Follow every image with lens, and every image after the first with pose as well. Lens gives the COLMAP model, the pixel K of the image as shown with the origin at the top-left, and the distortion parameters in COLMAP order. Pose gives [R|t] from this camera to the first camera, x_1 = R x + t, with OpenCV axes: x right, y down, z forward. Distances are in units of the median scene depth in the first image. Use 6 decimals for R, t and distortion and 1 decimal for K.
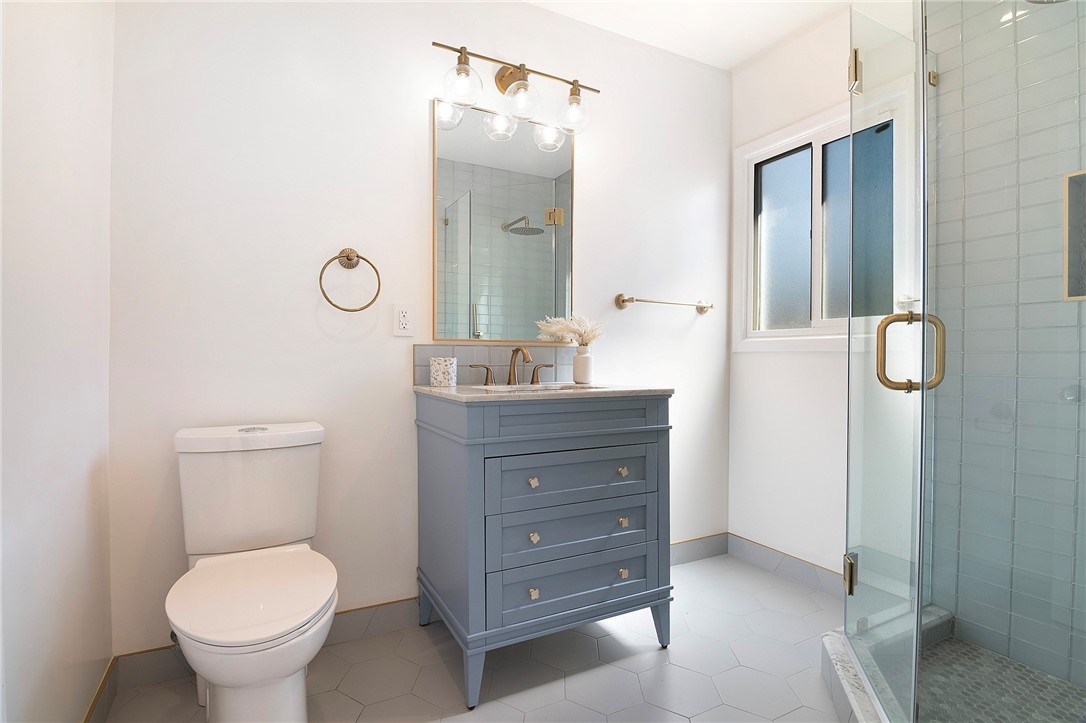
lens RADIAL K [[529.3, 0, 544.6], [0, 529.3, 363.8], [0, 0, 1]] dist [-0.011295, -0.005040]
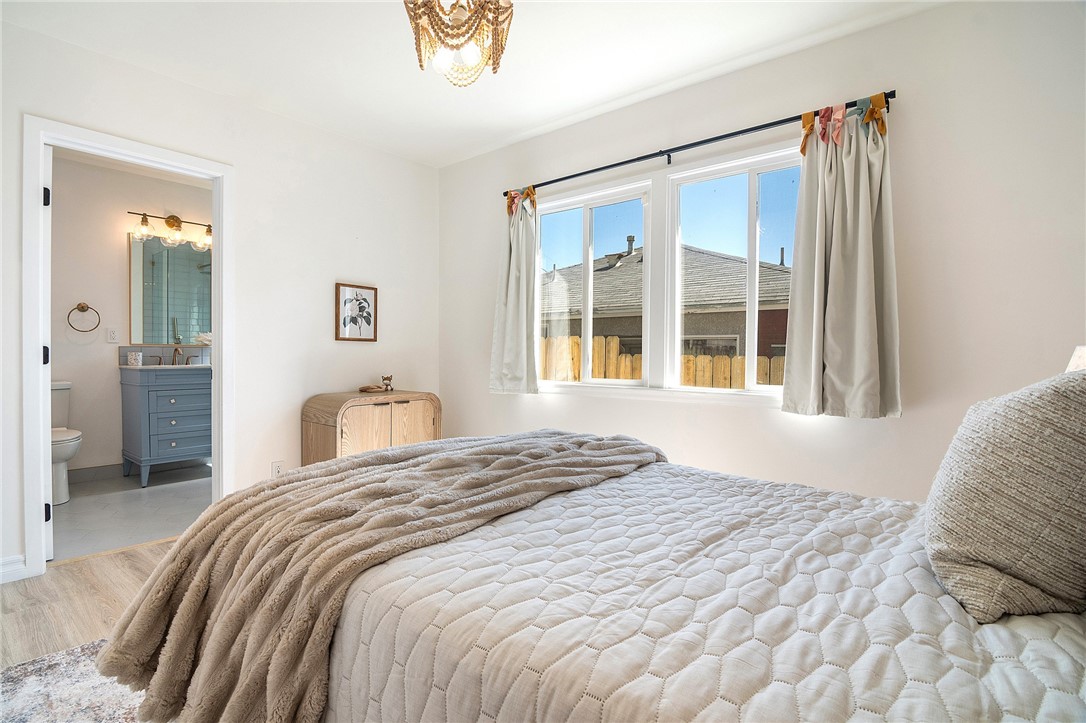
lens RADIAL K [[529.3, 0, 540.2], [0, 529.3, 363.5], [0, 0, 1]] dist [-0.011295, -0.005040]
pose [[0.924389, -0.003729, 0.381434, 0.538121], [-0.001071, 0.999923, 0.012372, 0.005244], [-0.381450, -0.011845, 0.924313, -1.678059]]
